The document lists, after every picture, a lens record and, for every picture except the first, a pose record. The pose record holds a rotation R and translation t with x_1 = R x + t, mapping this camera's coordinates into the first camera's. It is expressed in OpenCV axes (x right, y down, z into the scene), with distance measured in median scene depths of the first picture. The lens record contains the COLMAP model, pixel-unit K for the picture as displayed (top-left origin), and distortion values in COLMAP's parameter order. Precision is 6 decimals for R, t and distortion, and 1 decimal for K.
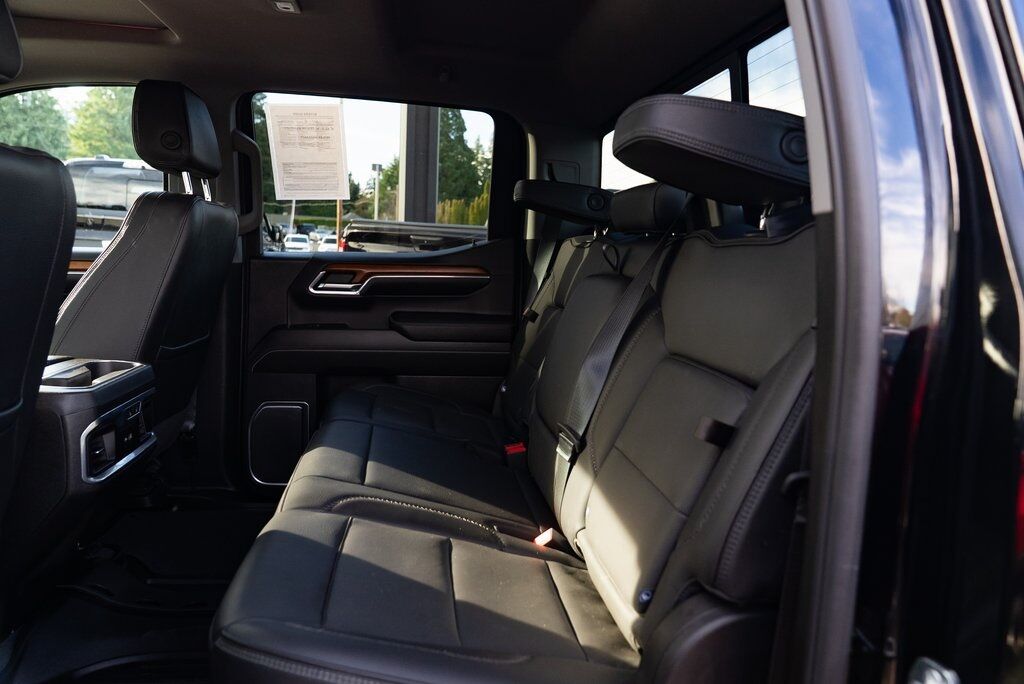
lens RADIAL K [[696.8, 0, 512.0], [0, 696.8, 342.0], [0, 0, 1]] dist [-0.033525, 0.018035]
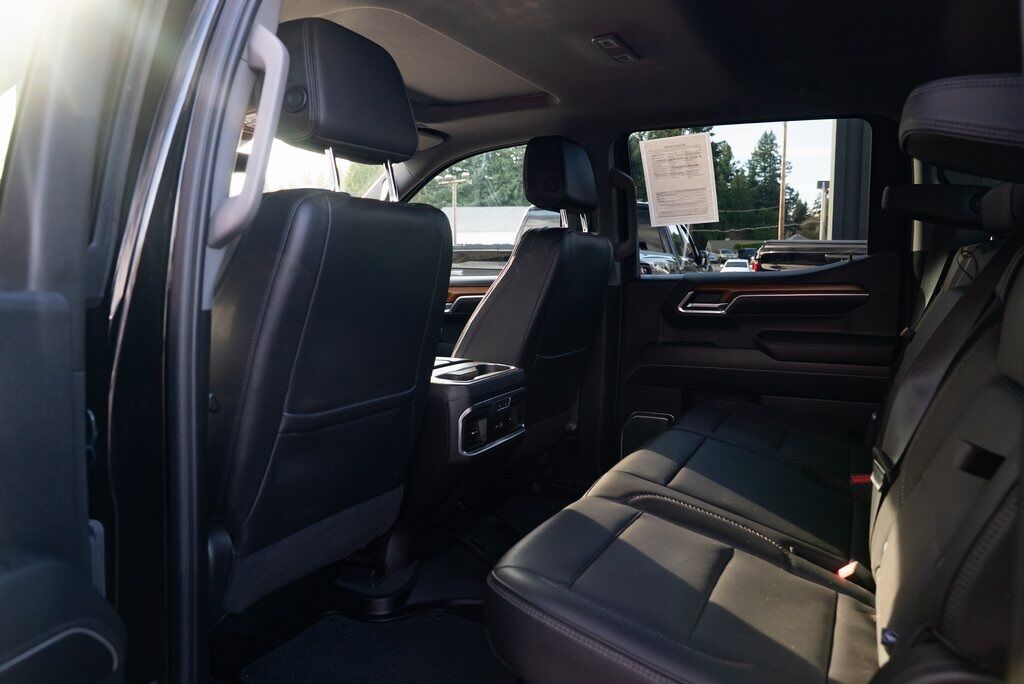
lens RADIAL K [[696.8, 0, 512.0], [0, 696.8, 342.0], [0, 0, 1]] dist [-0.033525, 0.018035]
pose [[0.814997, 0.020186, -0.579113, 0.139807], [-0.040812, 0.998911, -0.022617, 0.011383], [0.578025, 0.042068, 0.814934, -0.013871]]
